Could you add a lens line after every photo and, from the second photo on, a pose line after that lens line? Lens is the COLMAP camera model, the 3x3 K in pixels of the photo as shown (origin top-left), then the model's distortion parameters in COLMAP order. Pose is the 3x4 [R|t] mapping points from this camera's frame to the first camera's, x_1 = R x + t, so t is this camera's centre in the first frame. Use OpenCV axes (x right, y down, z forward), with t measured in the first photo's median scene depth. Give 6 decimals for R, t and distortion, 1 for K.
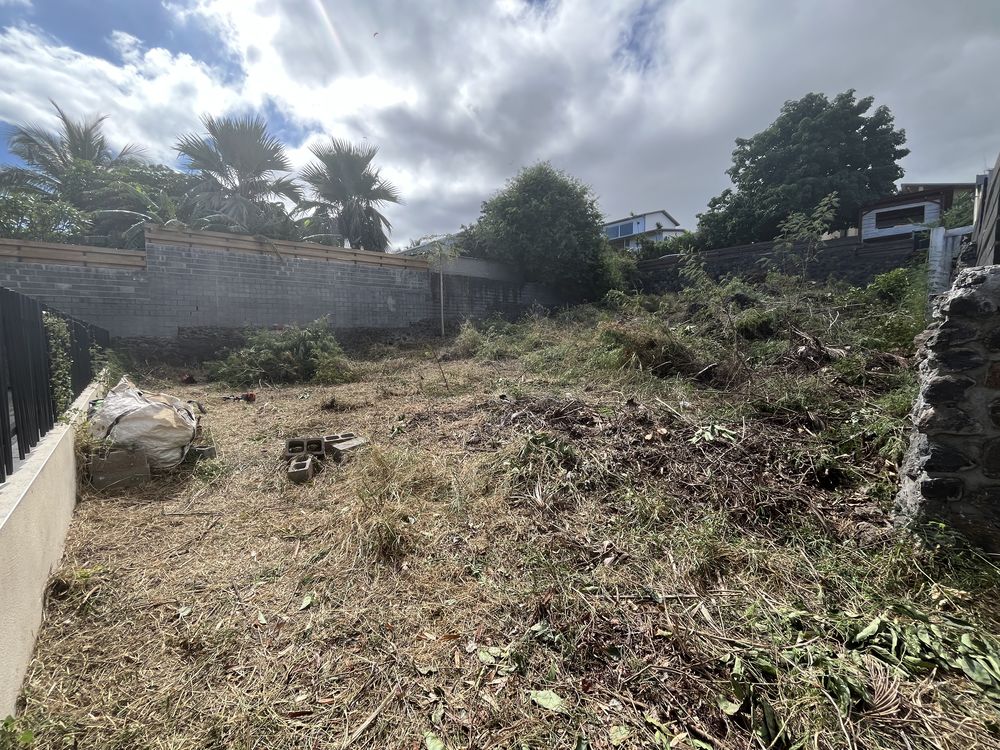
lens RADIAL K [[407.1, 0, 496.7], [0, 407.1, 374.5], [0, 0, 1]] dist [-0.007350, -0.000369]
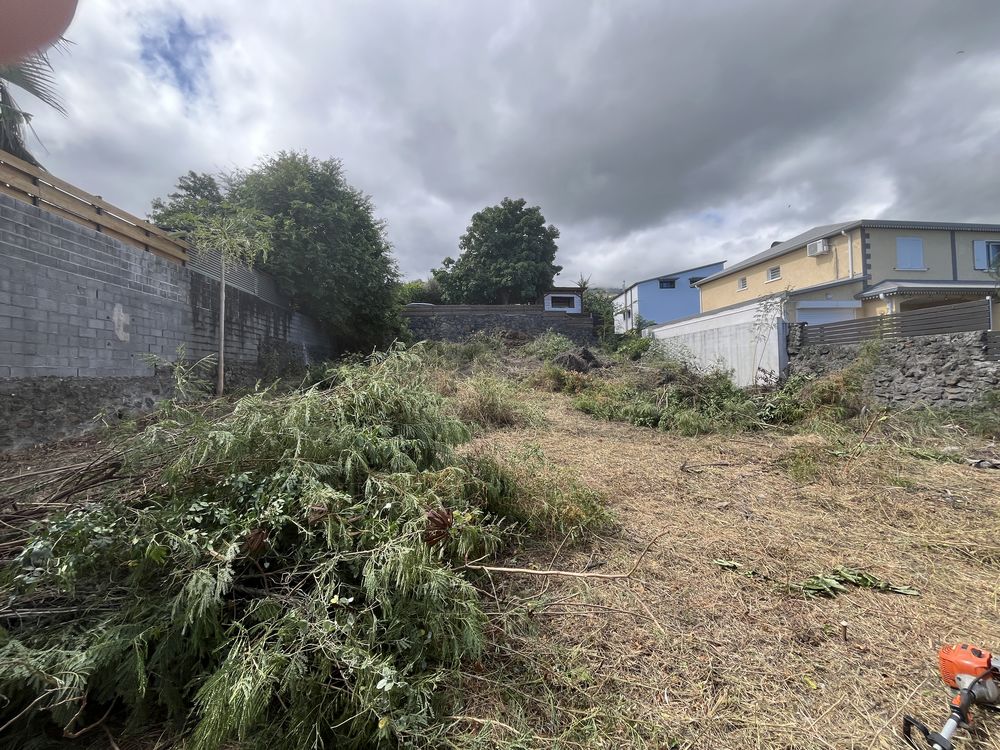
lens RADIAL K [[407.1, 0, 507.1], [0, 407.1, 379.7], [0, 0, 1]] dist [-0.007350, -0.000369]
pose [[0.544741, -0.008295, 0.838563, -0.486724], [0.099926, 0.993469, -0.055086, -0.060757], [-0.832630, 0.113801, 0.542012, 0.535464]]
